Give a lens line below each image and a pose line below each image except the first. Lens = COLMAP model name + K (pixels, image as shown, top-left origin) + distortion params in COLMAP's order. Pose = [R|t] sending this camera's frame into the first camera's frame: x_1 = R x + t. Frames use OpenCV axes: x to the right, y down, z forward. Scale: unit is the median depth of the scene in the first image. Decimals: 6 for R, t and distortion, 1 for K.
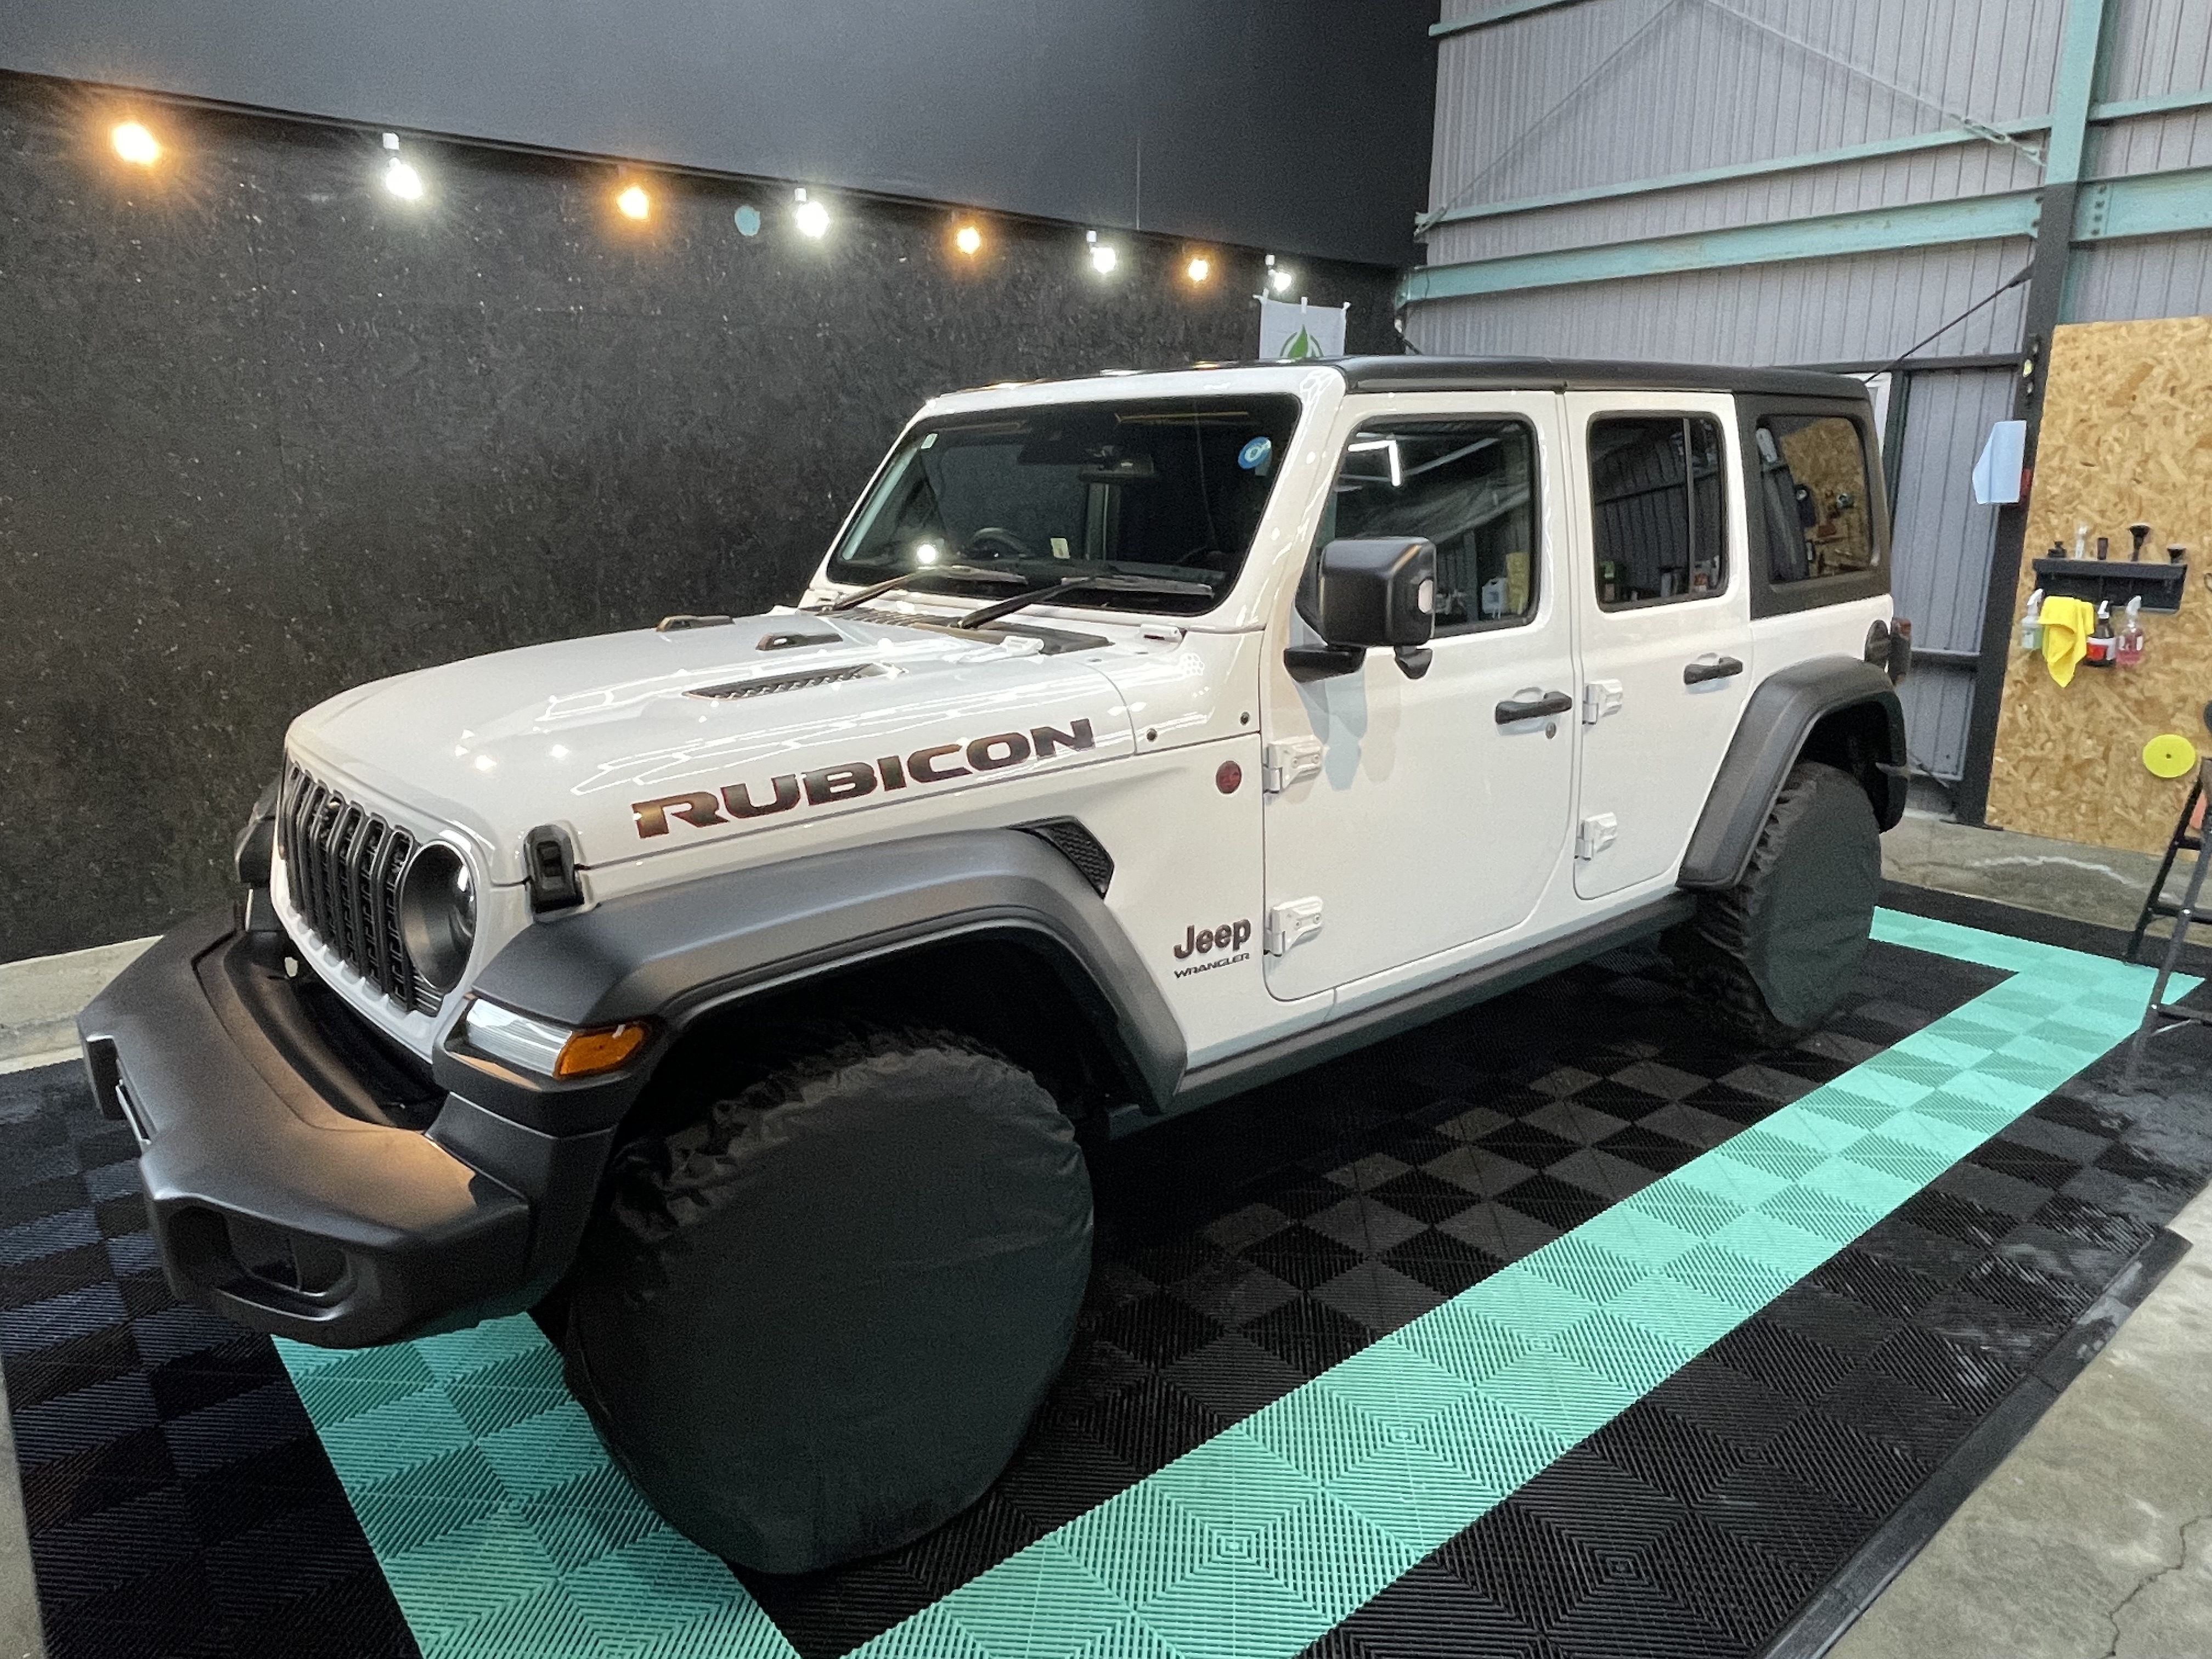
lens RADIAL K [[1481.6, 0, 1089.8], [0, 1481.6, 816.1], [0, 0, 1]] dist [0.006526, -0.002997]
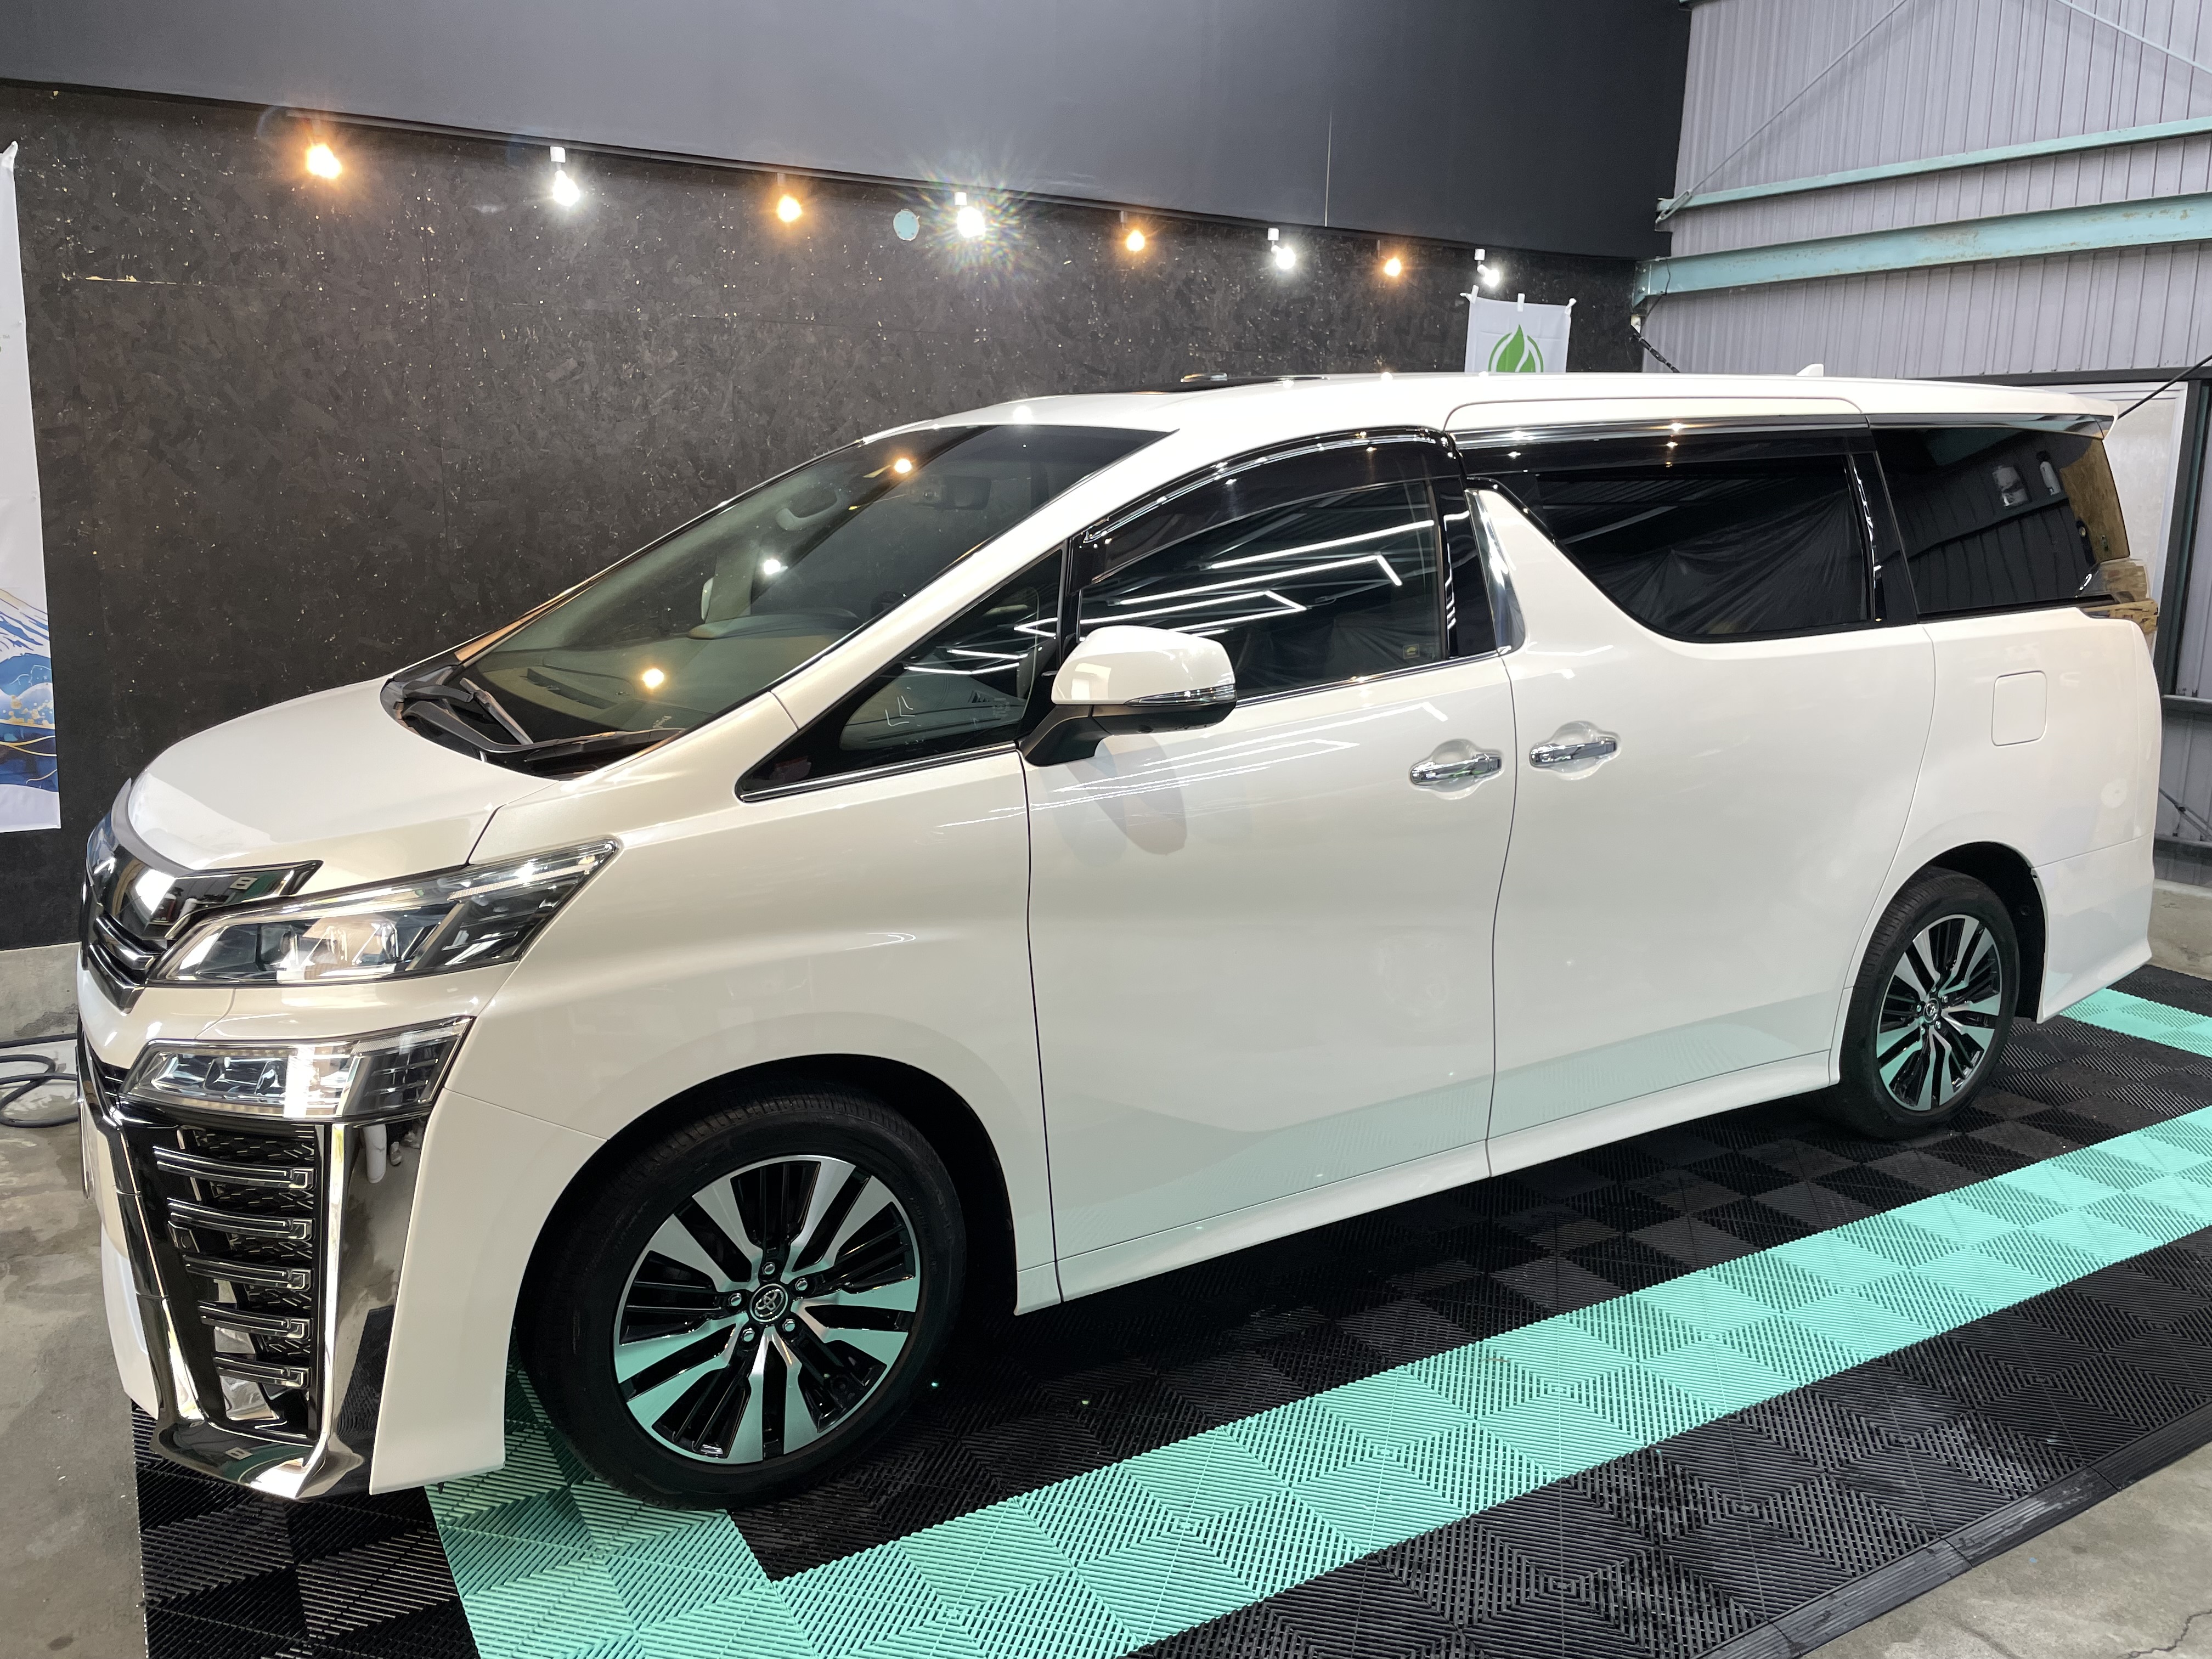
lens RADIAL K [[1706.8, 0, 1099.2], [0, 1706.8, 805.0], [0, 0, 1]] dist [0.090335, -0.120830]
pose [[0.987487, 0.044194, -0.151379, 0.083985], [-0.049907, 0.998170, -0.034151, 0.015096], [0.149593, 0.041279, 0.987886, -0.092076]]
